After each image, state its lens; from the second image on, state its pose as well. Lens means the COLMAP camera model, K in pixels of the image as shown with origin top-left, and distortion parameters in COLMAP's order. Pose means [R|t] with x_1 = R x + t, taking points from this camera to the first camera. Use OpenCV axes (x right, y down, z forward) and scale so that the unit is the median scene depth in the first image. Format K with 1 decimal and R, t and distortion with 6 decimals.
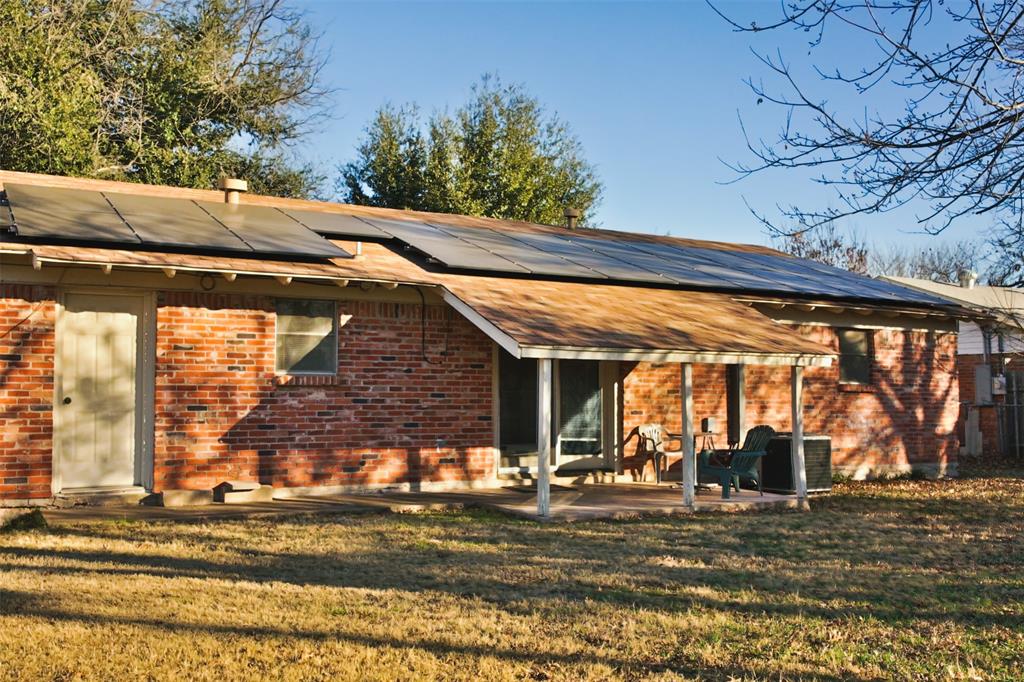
lens RADIAL K [[1040.7, 0, 508.0], [0, 1040.7, 340.4], [0, 0, 1]] dist [-0.001762, 0.000000]
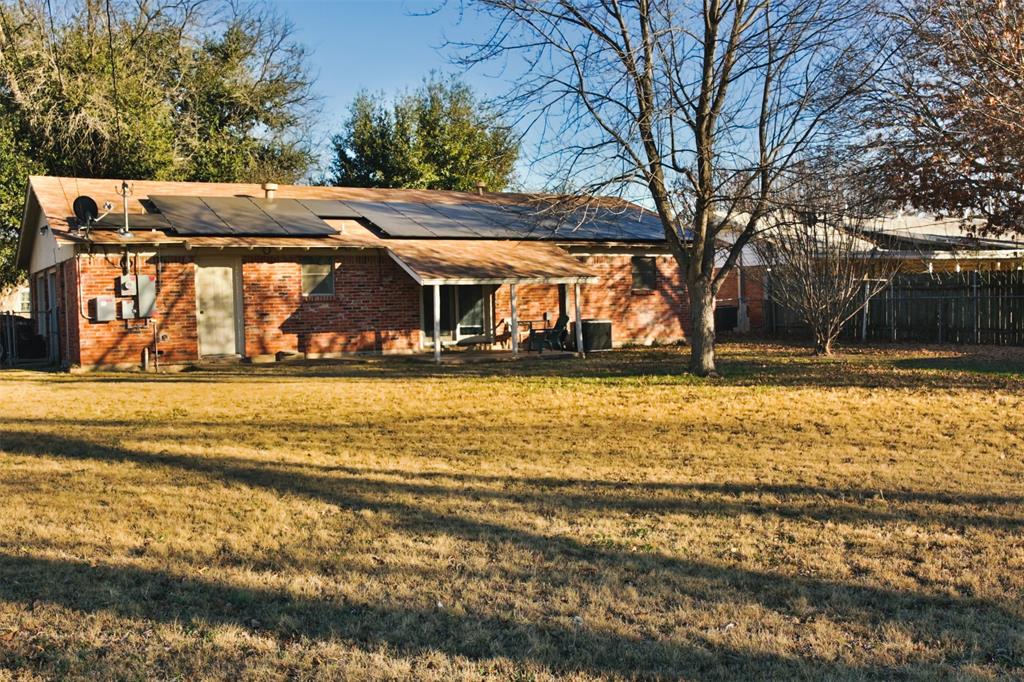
lens RADIAL K [[1040.7, 0, 514.0], [0, 1040.7, 340.2], [0, 0, 1]] dist [-0.001762, 0.000000]
pose [[0.999558, -0.028942, 0.006774, 0.129162], [0.028198, 0.995365, 0.091942, -0.043322], [-0.009404, -0.091710, 0.995741, -0.784641]]
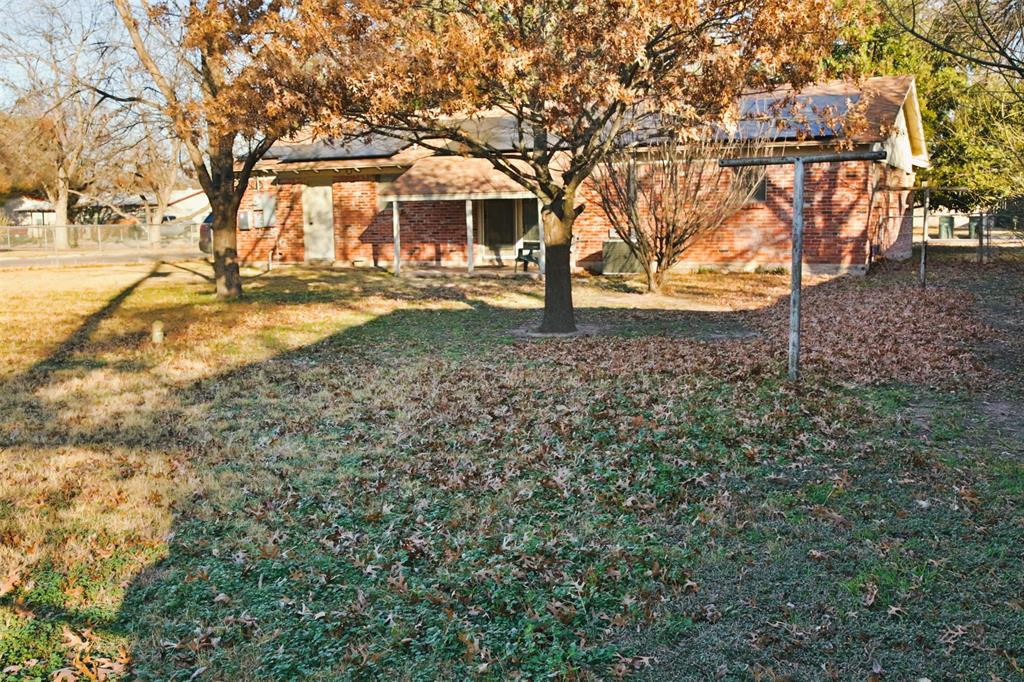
lens RADIAL K [[1040.7, 0, 511.5], [0, 1040.7, 340.7], [0, 0, 1]] dist [-0.001762, 0.000000]
pose [[0.584001, 0.074197, -0.808355, 1.404820], [0.063665, 0.988560, 0.136733, 0.017220], [0.809252, -0.131316, 0.572597, -0.063109]]
